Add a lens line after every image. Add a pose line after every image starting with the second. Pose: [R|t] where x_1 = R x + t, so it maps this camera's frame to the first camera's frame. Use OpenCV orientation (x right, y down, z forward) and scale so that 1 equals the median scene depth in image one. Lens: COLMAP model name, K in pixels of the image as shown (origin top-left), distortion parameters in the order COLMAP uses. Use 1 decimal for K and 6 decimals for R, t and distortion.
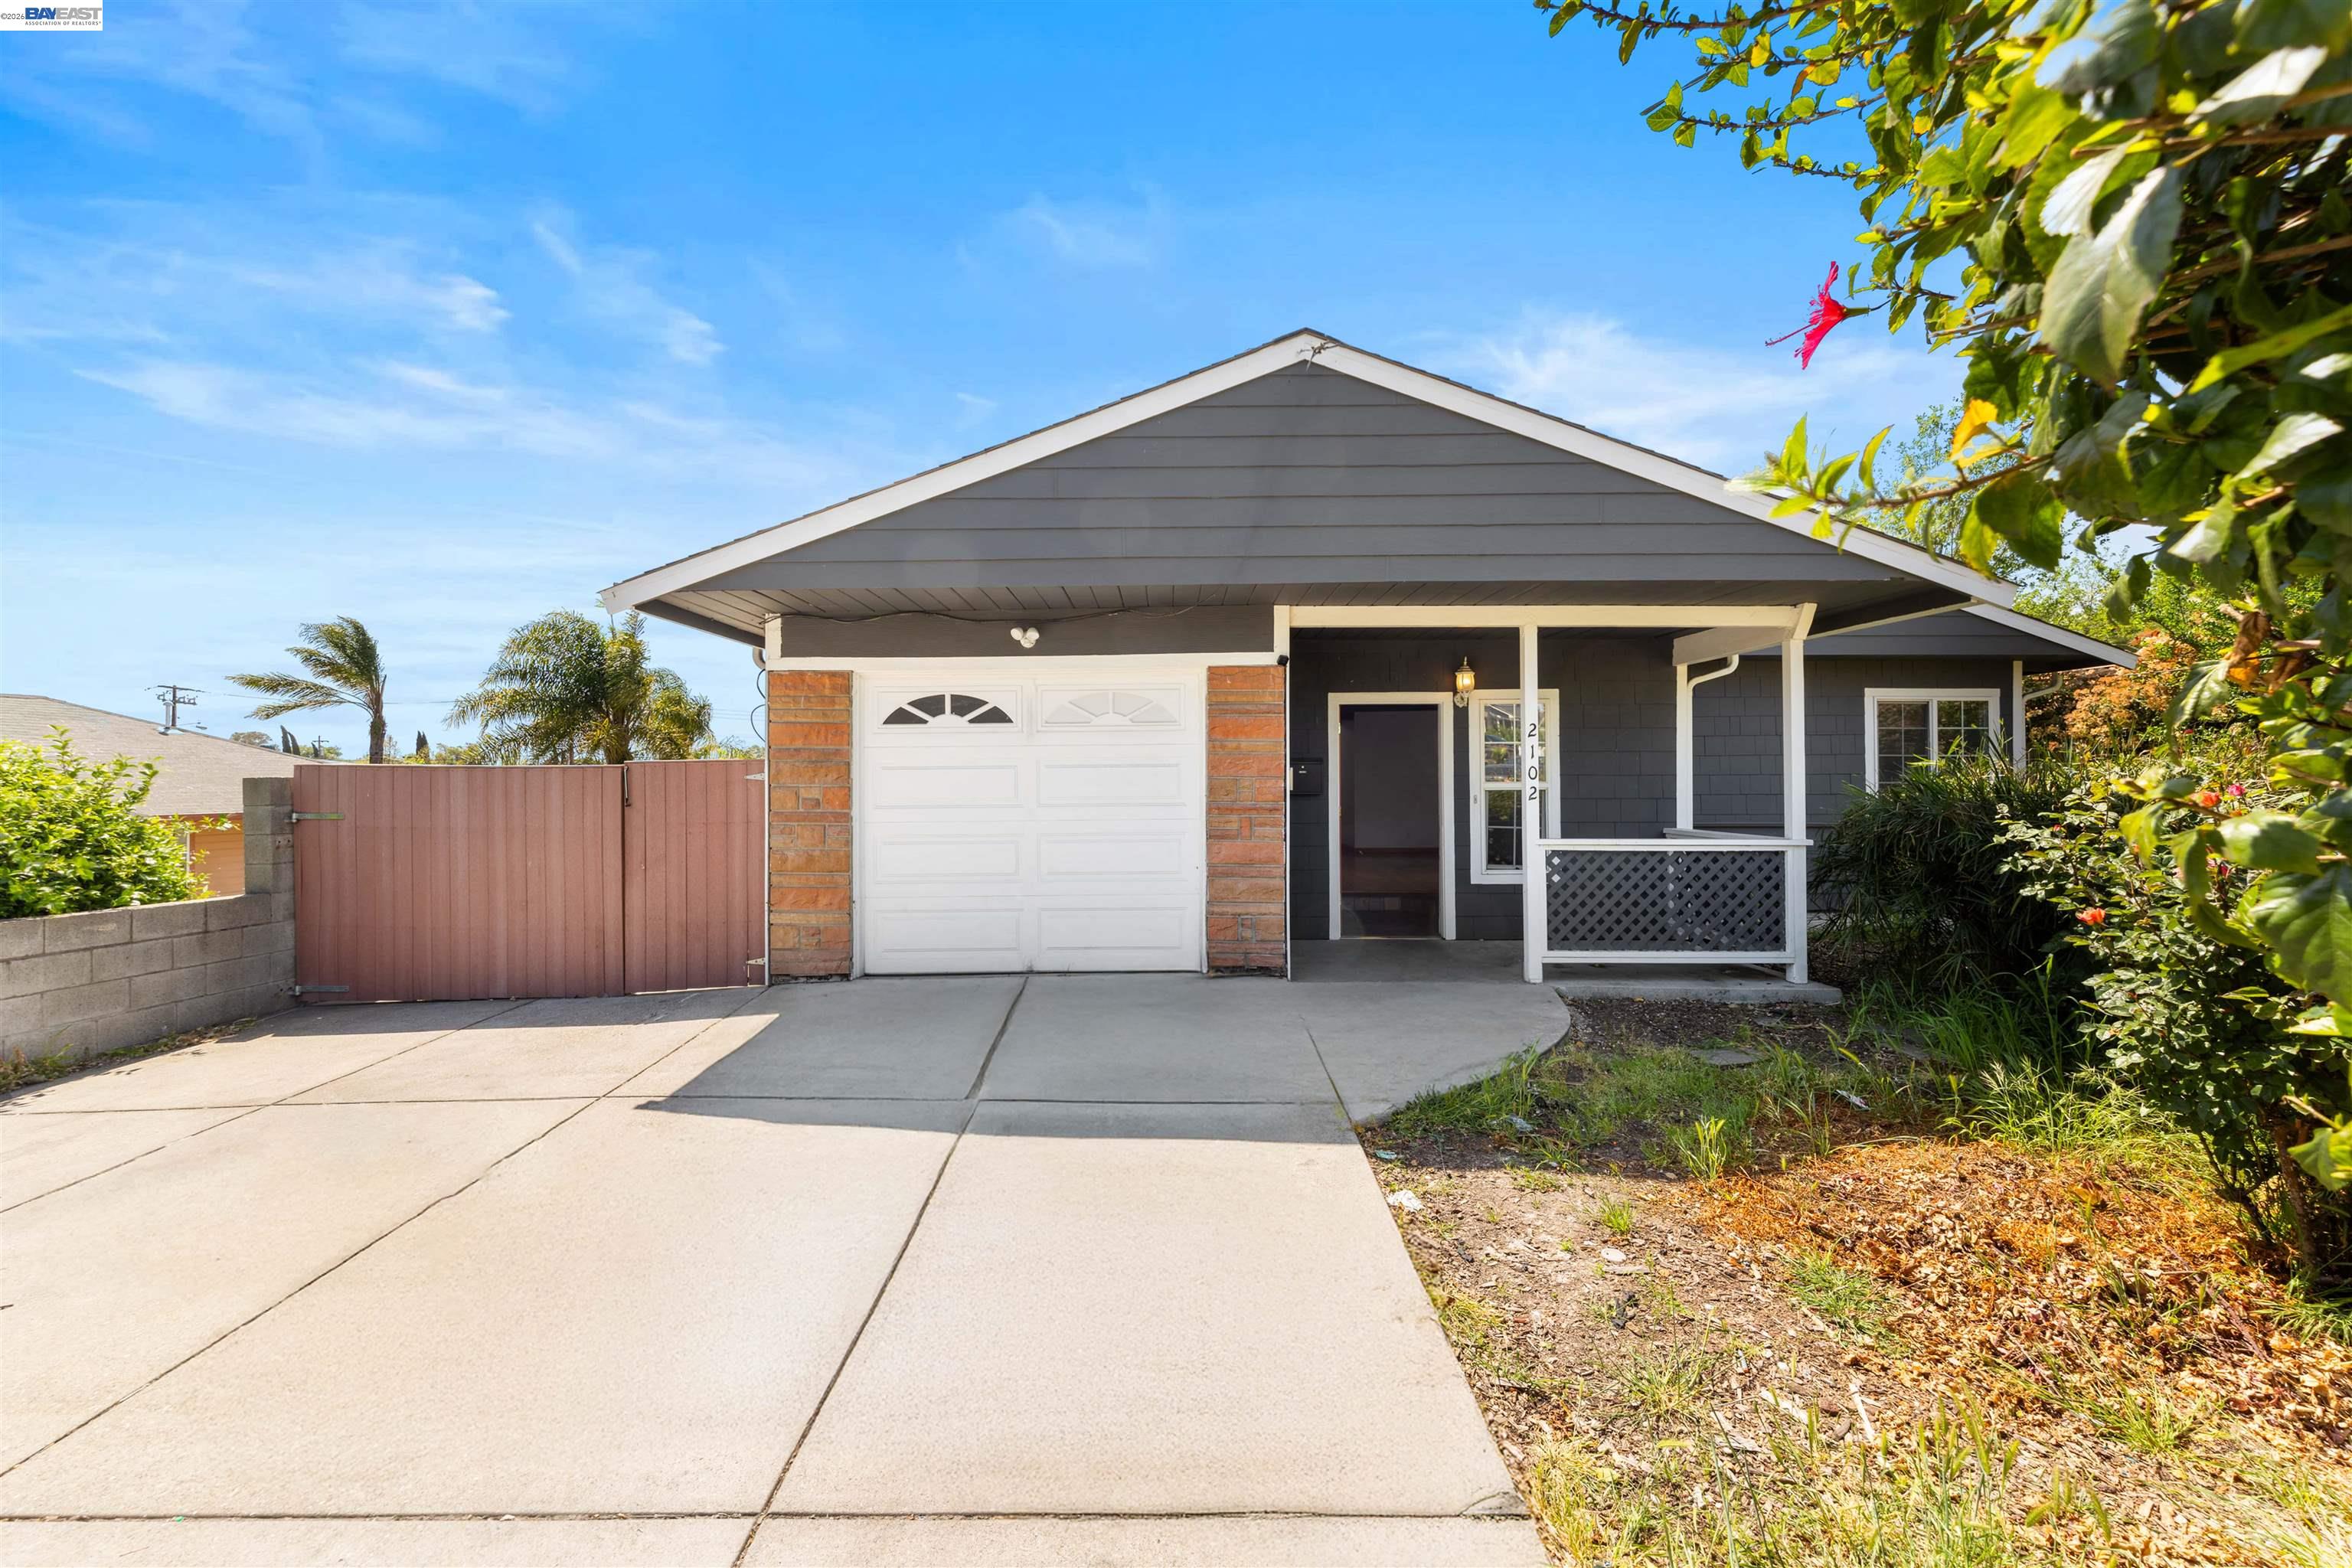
lens RADIAL K [[1153.3, 0, 1172.0], [0, 1153.3, 781.0], [0, 0, 1]] dist [0.016382, -0.000085]
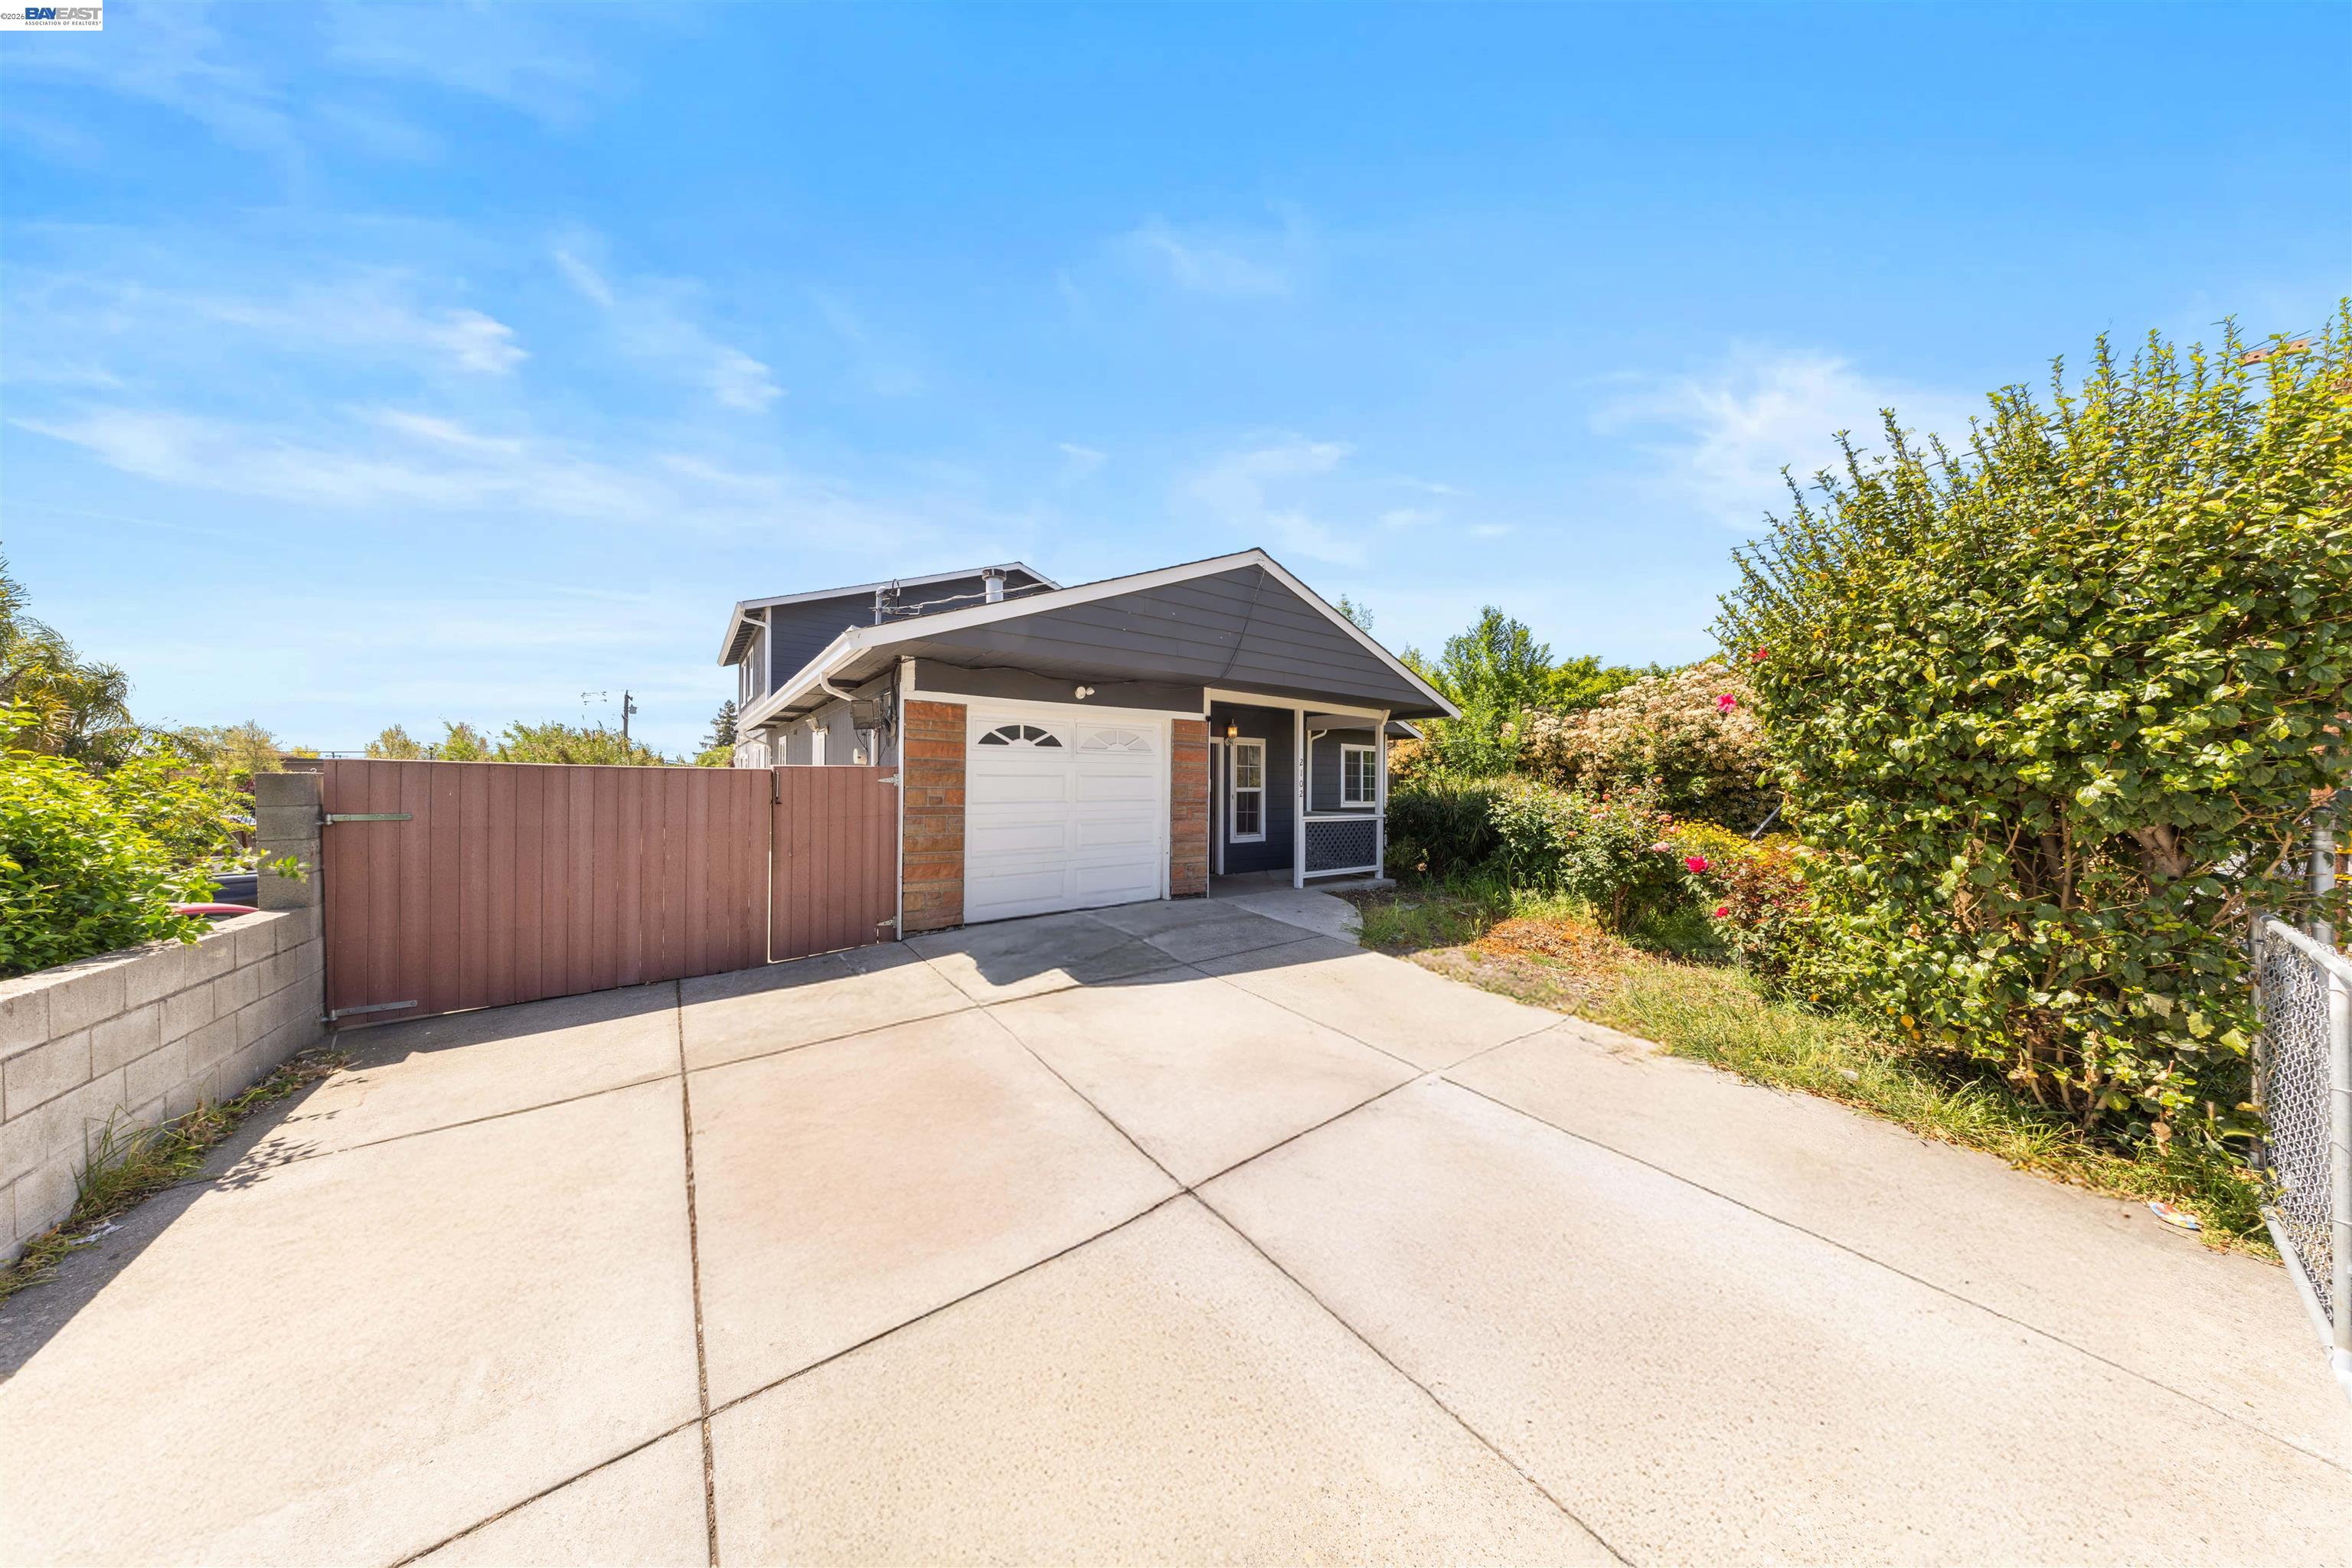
lens RADIAL K [[1153.3, 0, 1180.8], [0, 1153.3, 792.5], [0, 0, 1]] dist [0.016382, -0.000085]
pose [[0.614982, 0.001786, 0.788539, -1.221661], [-0.010571, 0.999926, 0.005979, -0.001019], [-0.788470, -0.012012, 0.614956, -0.053730]]
